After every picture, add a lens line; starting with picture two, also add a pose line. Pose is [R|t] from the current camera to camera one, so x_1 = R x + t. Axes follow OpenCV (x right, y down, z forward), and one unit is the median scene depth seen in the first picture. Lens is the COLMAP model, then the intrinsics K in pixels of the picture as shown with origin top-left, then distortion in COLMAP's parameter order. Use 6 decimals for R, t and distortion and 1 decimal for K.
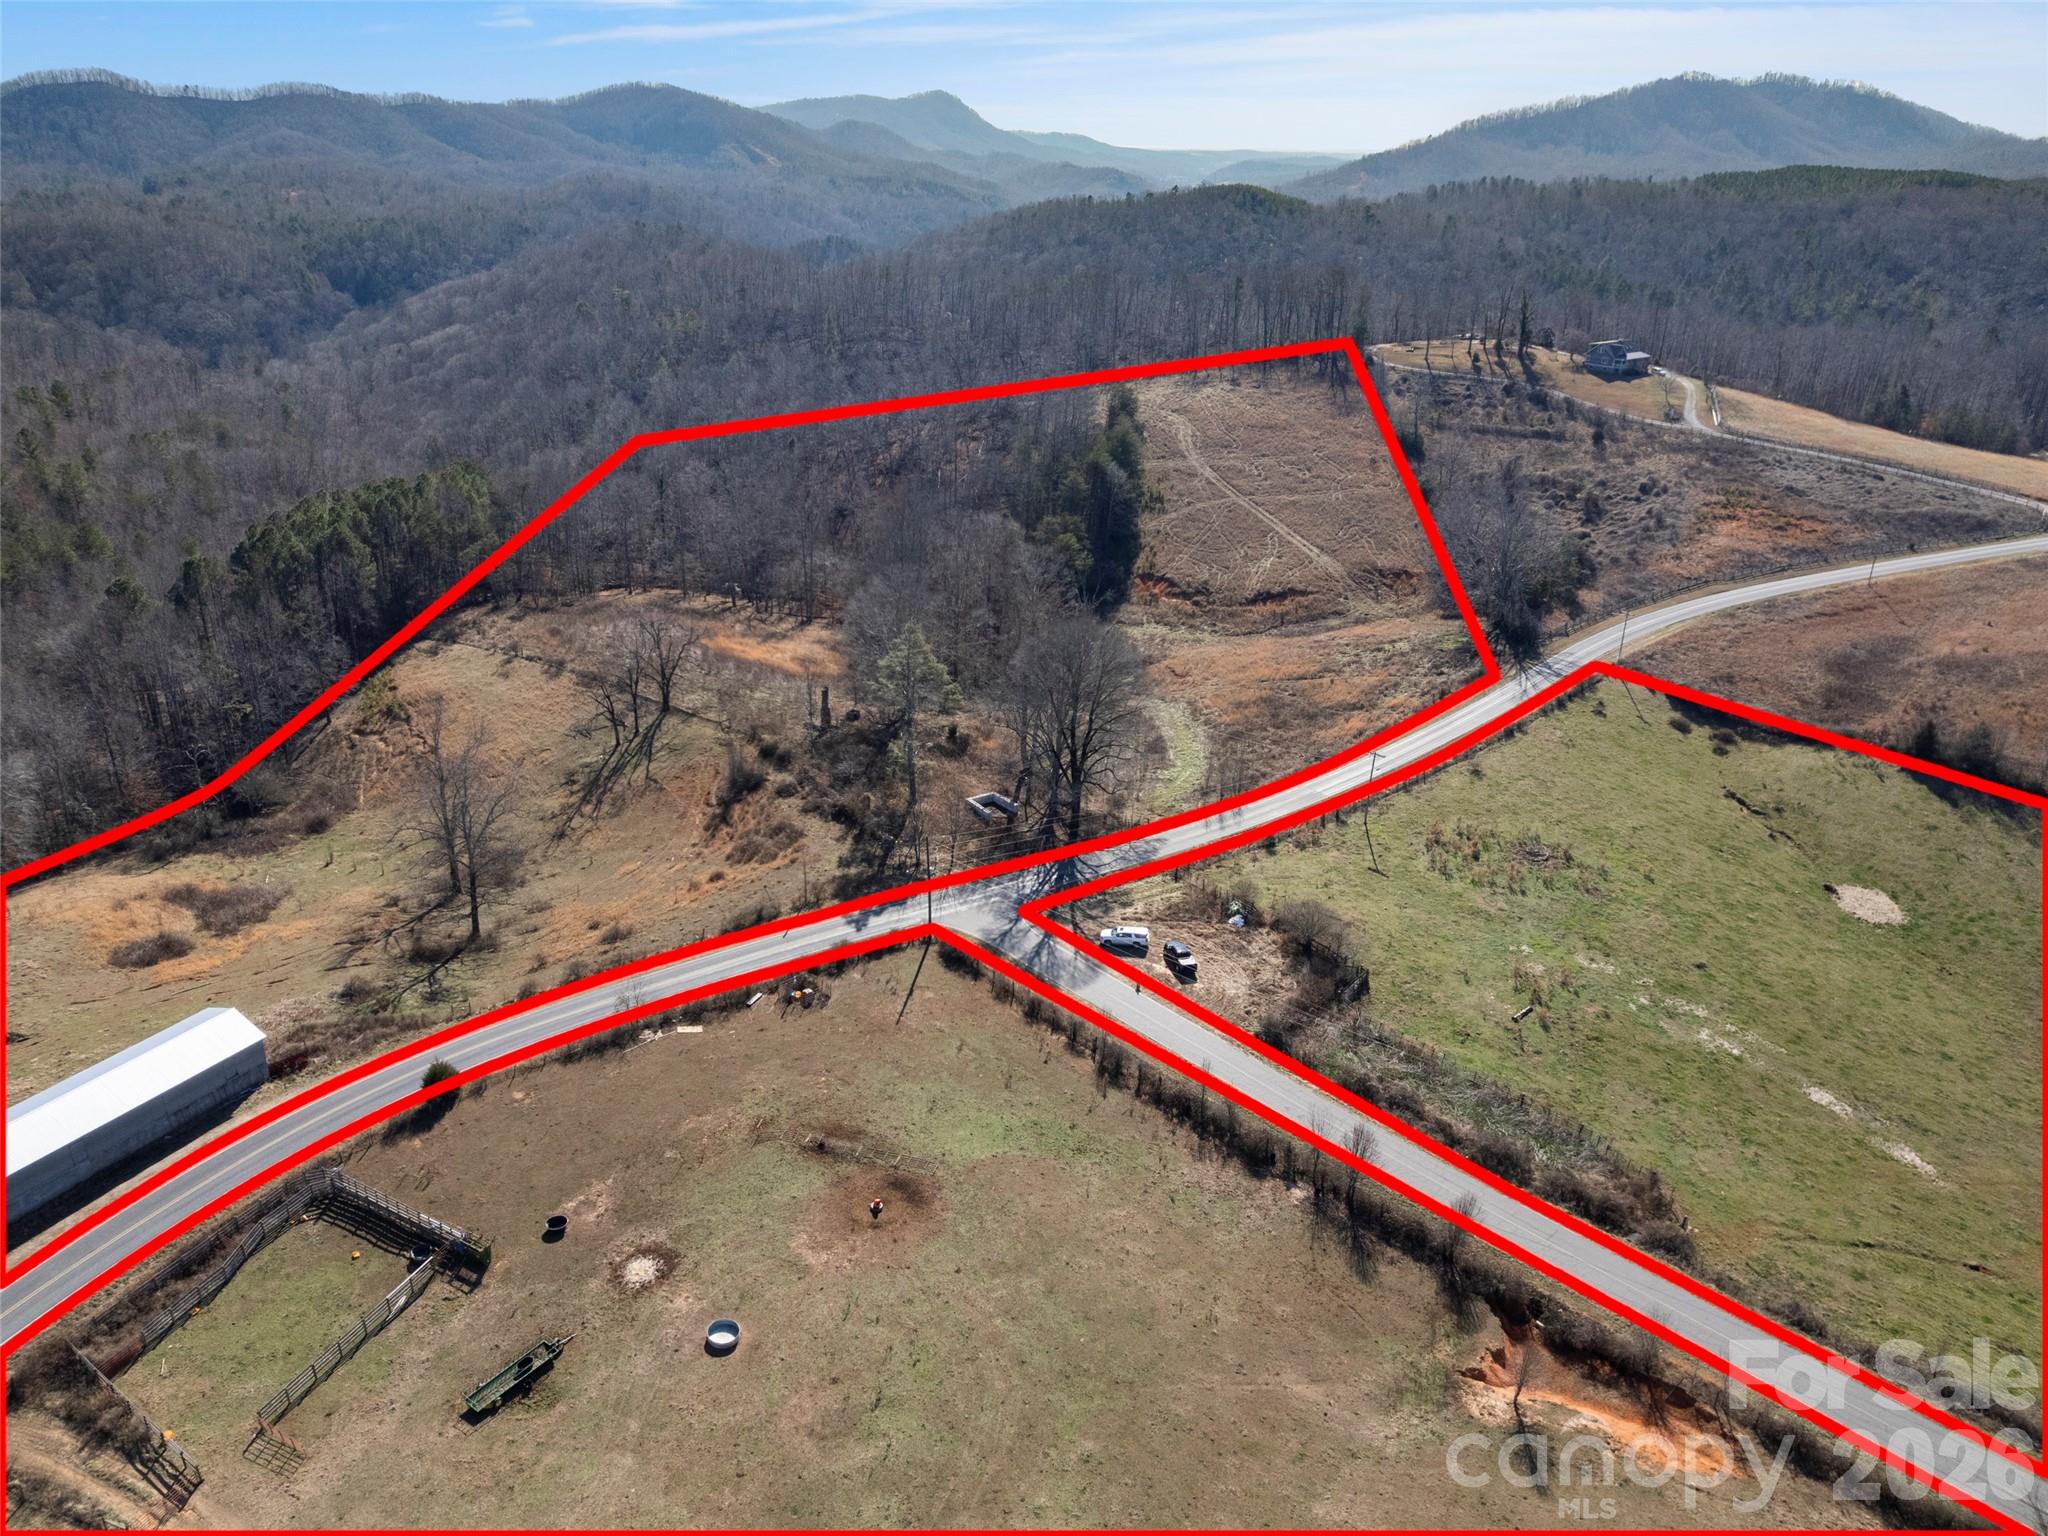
lens RADIAL K [[1447.4, 0, 1010.9], [0, 1447.4, 773.1], [0, 0, 1]] dist [-0.069284, 0.059776]
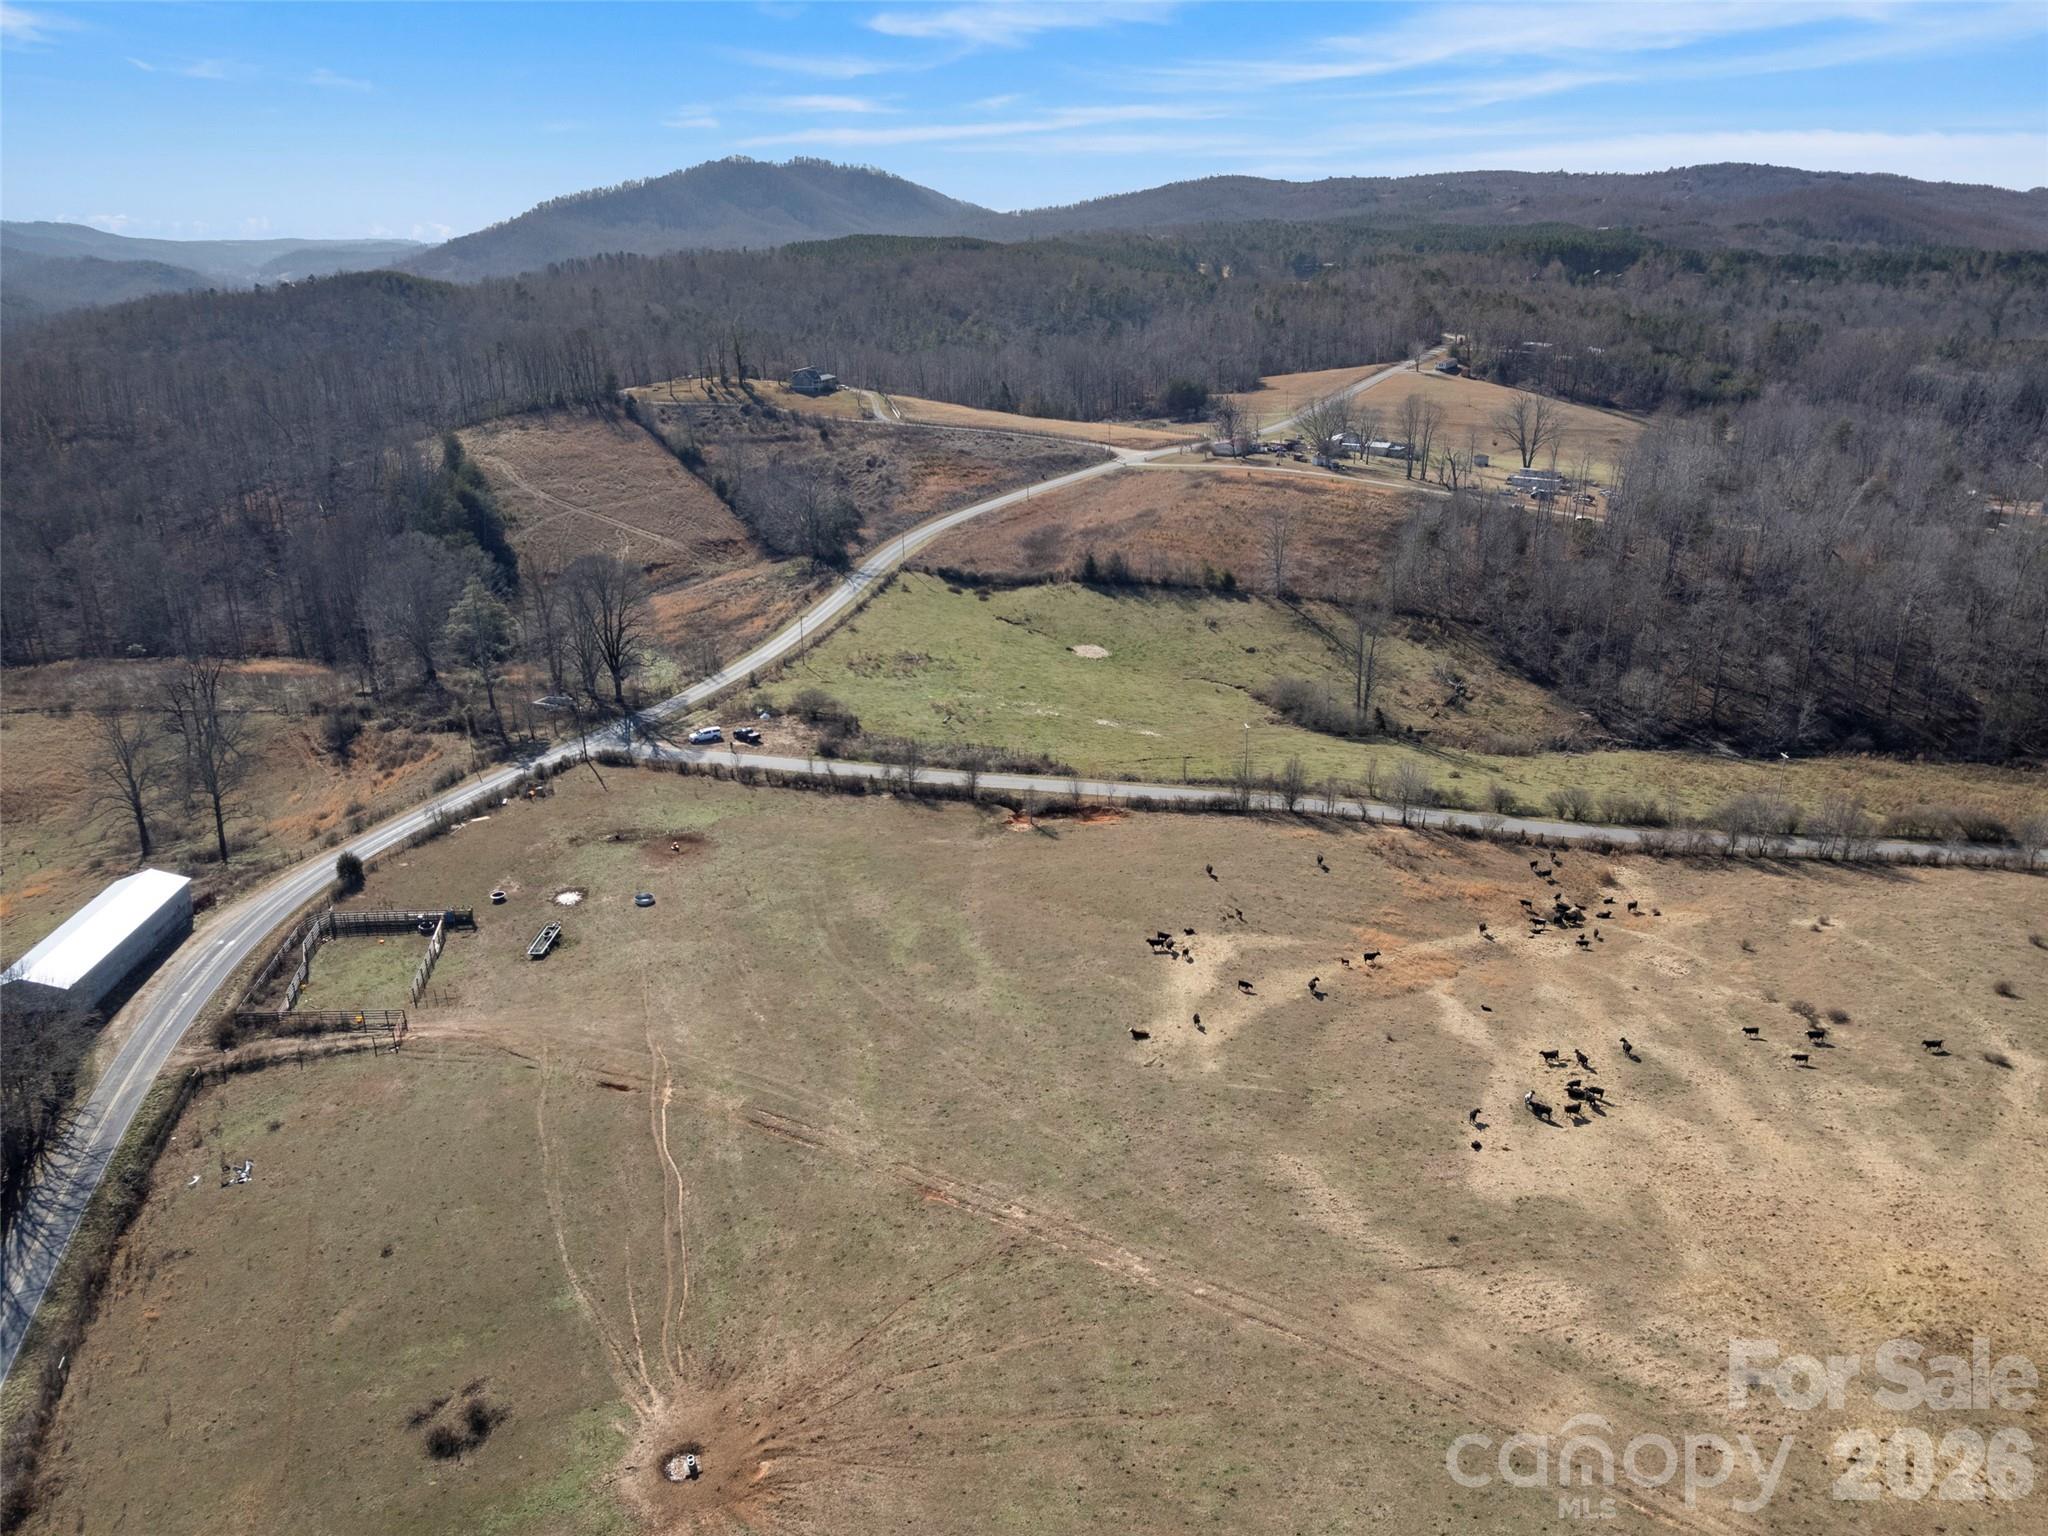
lens RADIAL K [[1493.4, 0, 1091.4], [0, 1493.4, 800.9], [0, 0, 1]] dist [-0.075346, 0.067692]
pose [[0.801423, -0.224203, 0.554485, -0.249560], [0.246454, 0.968508, 0.035399, 0.116303], [-0.544959, 0.108285, 0.831441, -0.274950]]
